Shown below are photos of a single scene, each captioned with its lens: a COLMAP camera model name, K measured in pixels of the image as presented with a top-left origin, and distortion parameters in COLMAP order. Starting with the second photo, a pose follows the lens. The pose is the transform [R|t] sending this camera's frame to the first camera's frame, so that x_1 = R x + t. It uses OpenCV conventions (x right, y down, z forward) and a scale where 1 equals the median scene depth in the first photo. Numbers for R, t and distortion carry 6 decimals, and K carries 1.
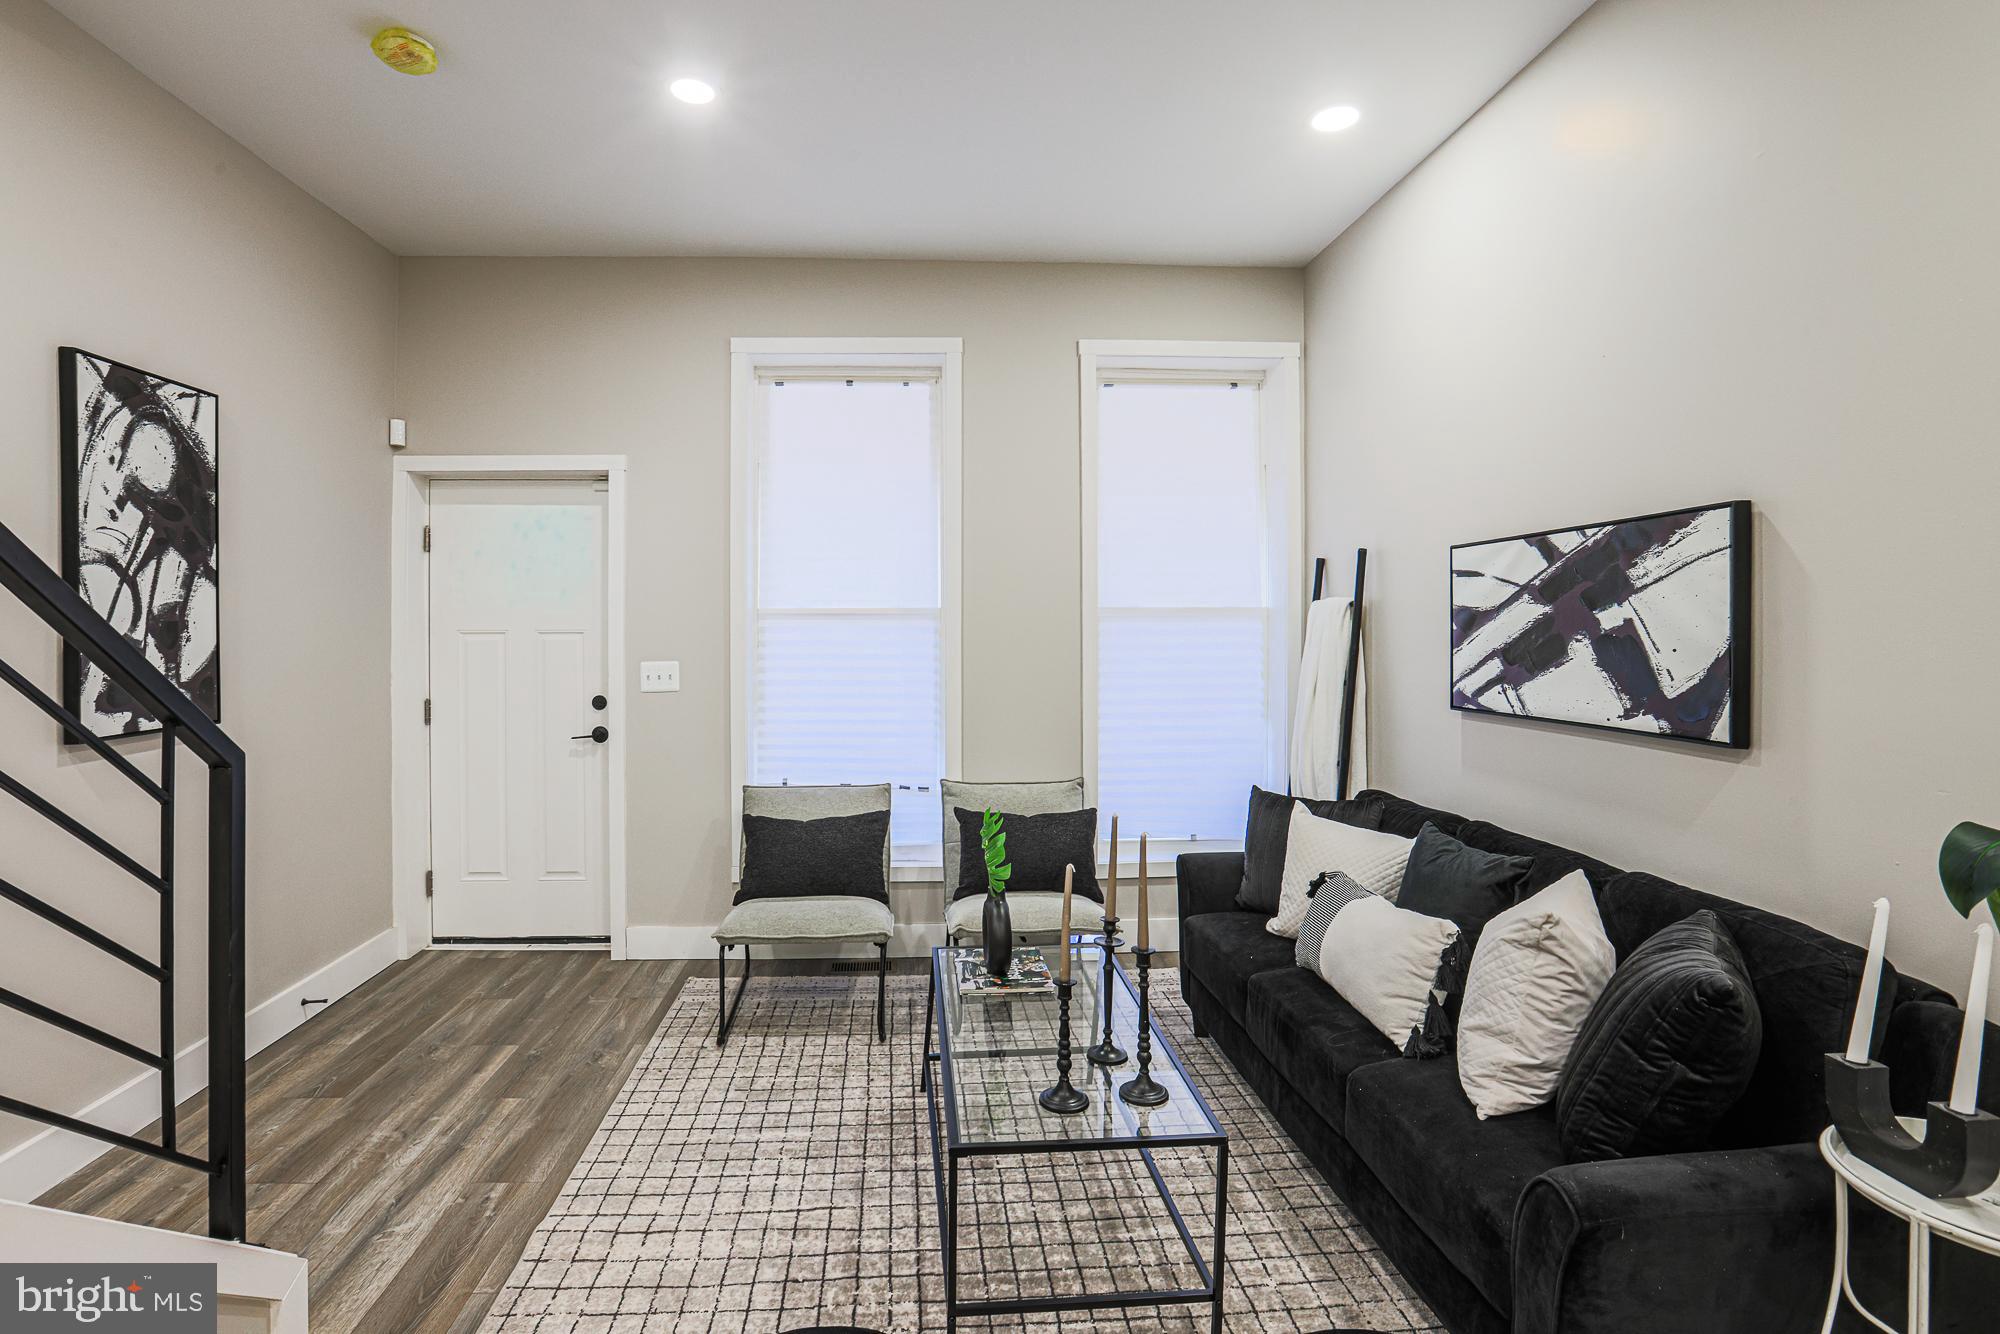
lens RADIAL K [[941.7, 0, 955.6], [0, 941.7, 622.1], [0, 0, 1]] dist [-0.035512, 0.012796]
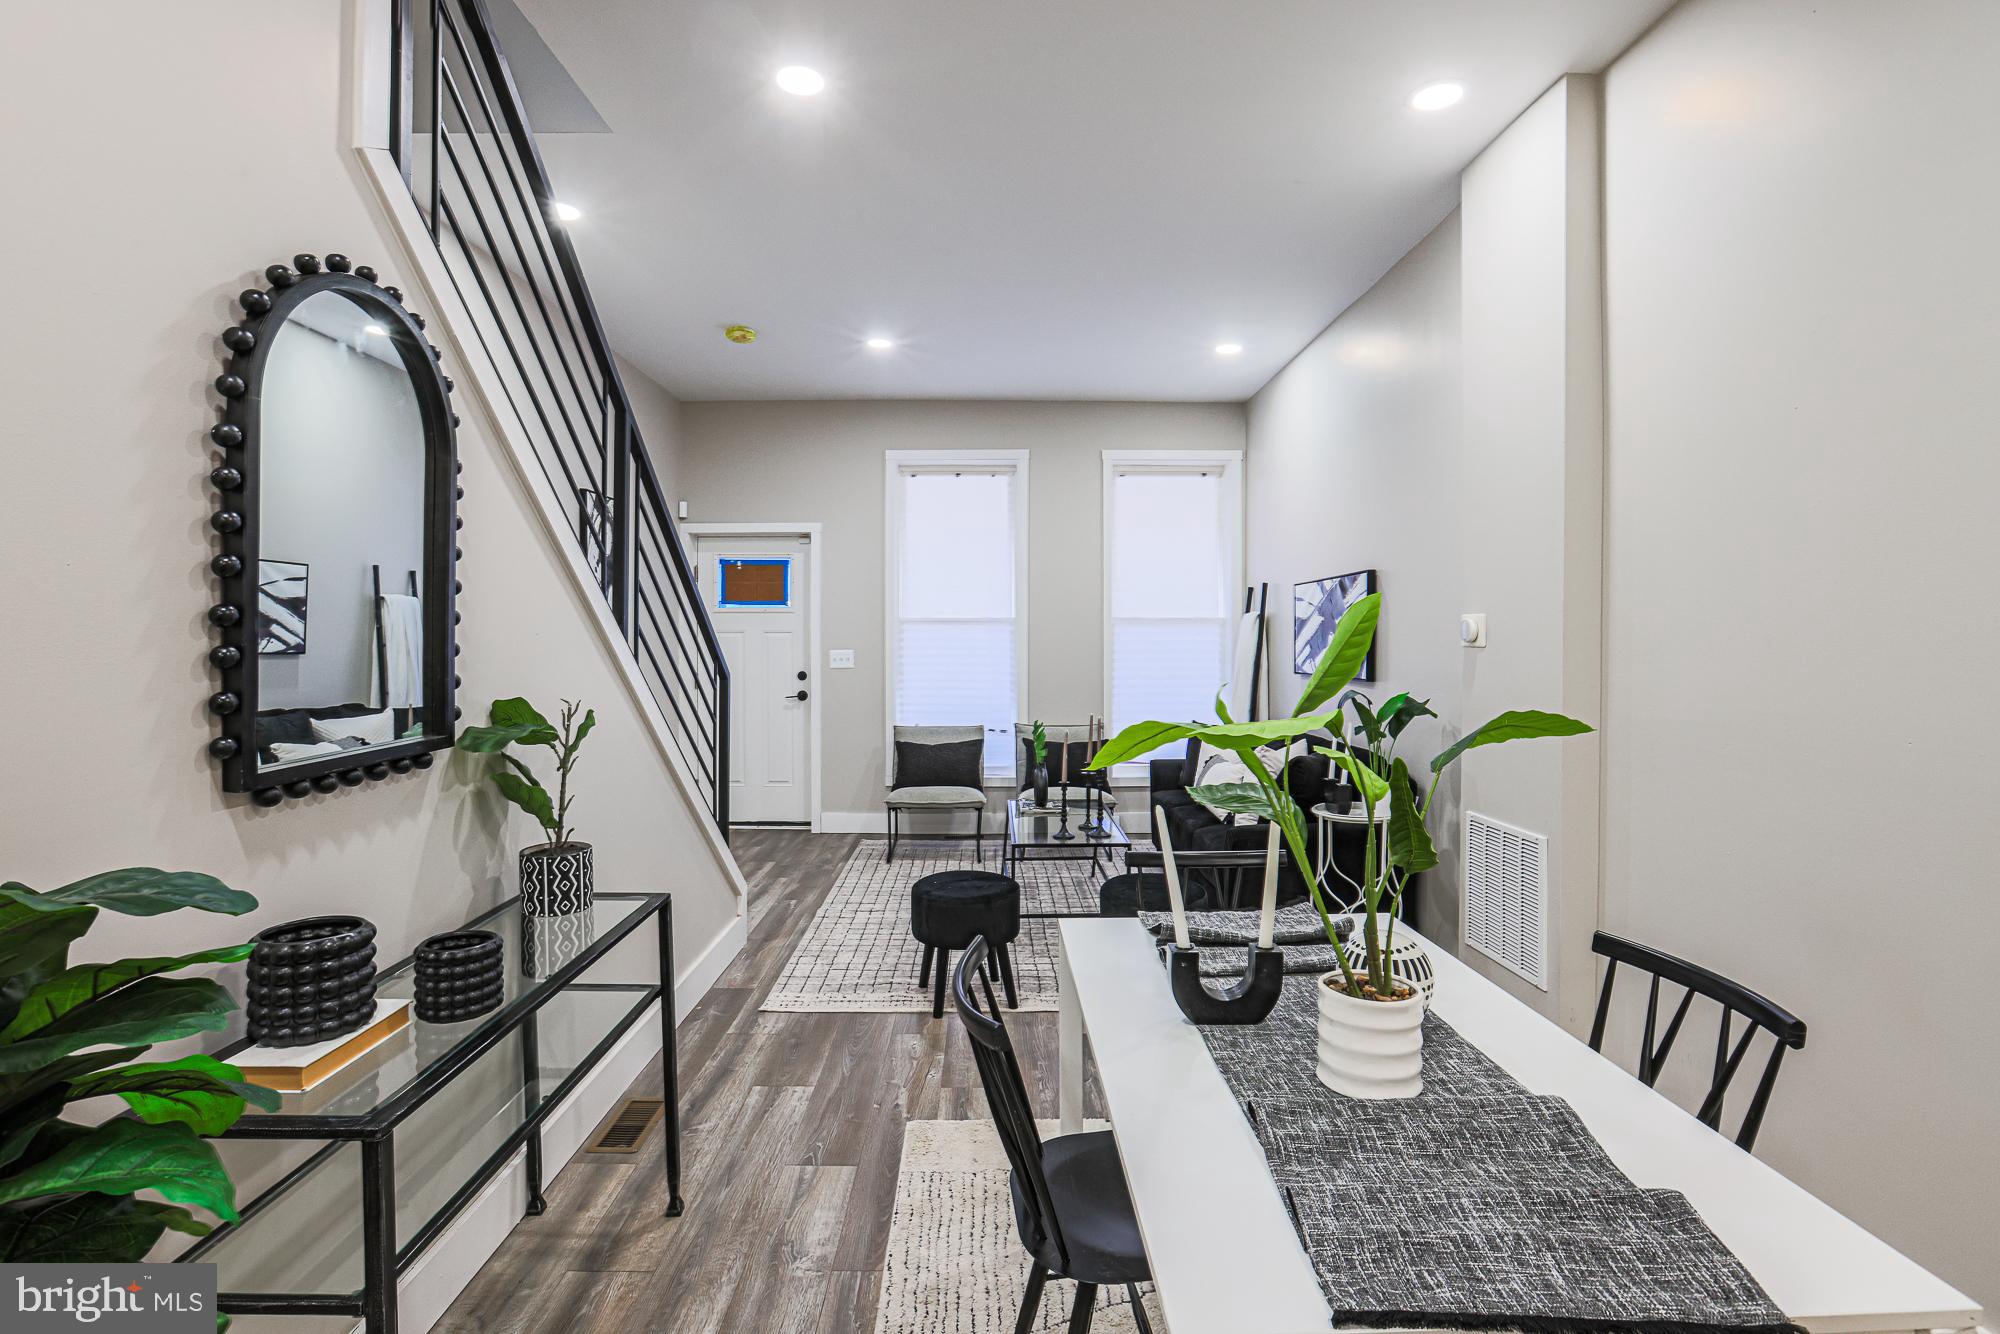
lens RADIAL K [[941.7, 0, 988.6], [0, 941.7, 635.6], [0, 0, 1]] dist [-0.035512, 0.012796]
pose [[0.998545, 0.003469, -0.053812, 0.035775], [-0.003227, 0.999984, 0.004583, 0.012149], [0.053827, -0.004403, 0.998541, -0.825928]]
